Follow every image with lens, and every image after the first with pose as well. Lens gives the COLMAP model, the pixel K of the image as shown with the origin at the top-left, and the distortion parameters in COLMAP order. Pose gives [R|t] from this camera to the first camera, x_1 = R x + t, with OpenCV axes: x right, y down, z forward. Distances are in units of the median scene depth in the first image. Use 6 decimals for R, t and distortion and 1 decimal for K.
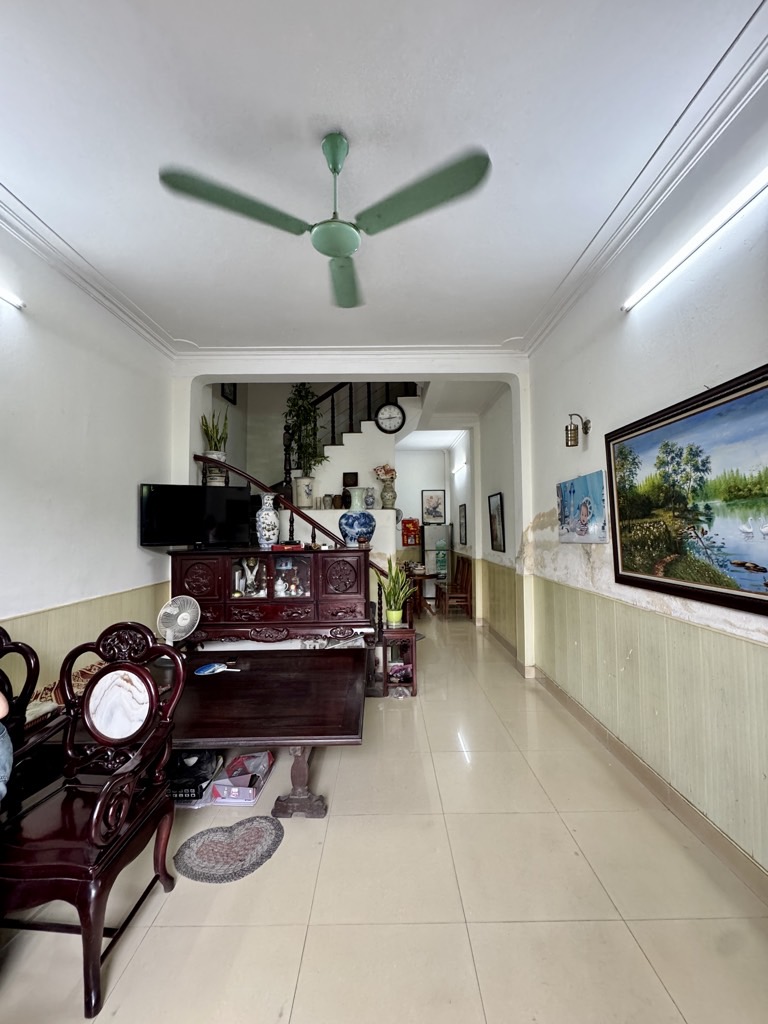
lens RADIAL K [[409.7, 0, 384.0], [0, 409.7, 512.0], [0, 0, 1]] dist [-0.002660, 0.000085]
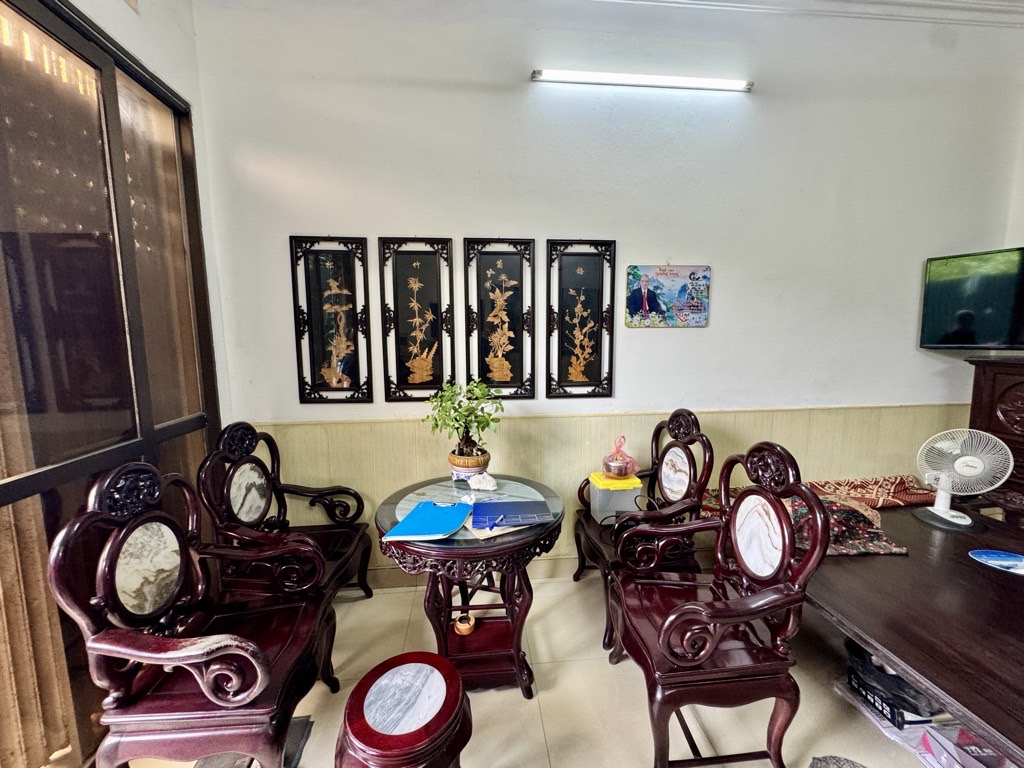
lens RADIAL K [[409.7, 0, 509.2], [0, 409.7, 385.0], [0, 0, 1]] dist [-0.002660, 0.000085]
pose [[0.098623, 0.131059, -0.986457, 0.077516], [0.054392, 0.989098, 0.136848, 0.015761], [0.993637, -0.067152, 0.090419, 0.347517]]
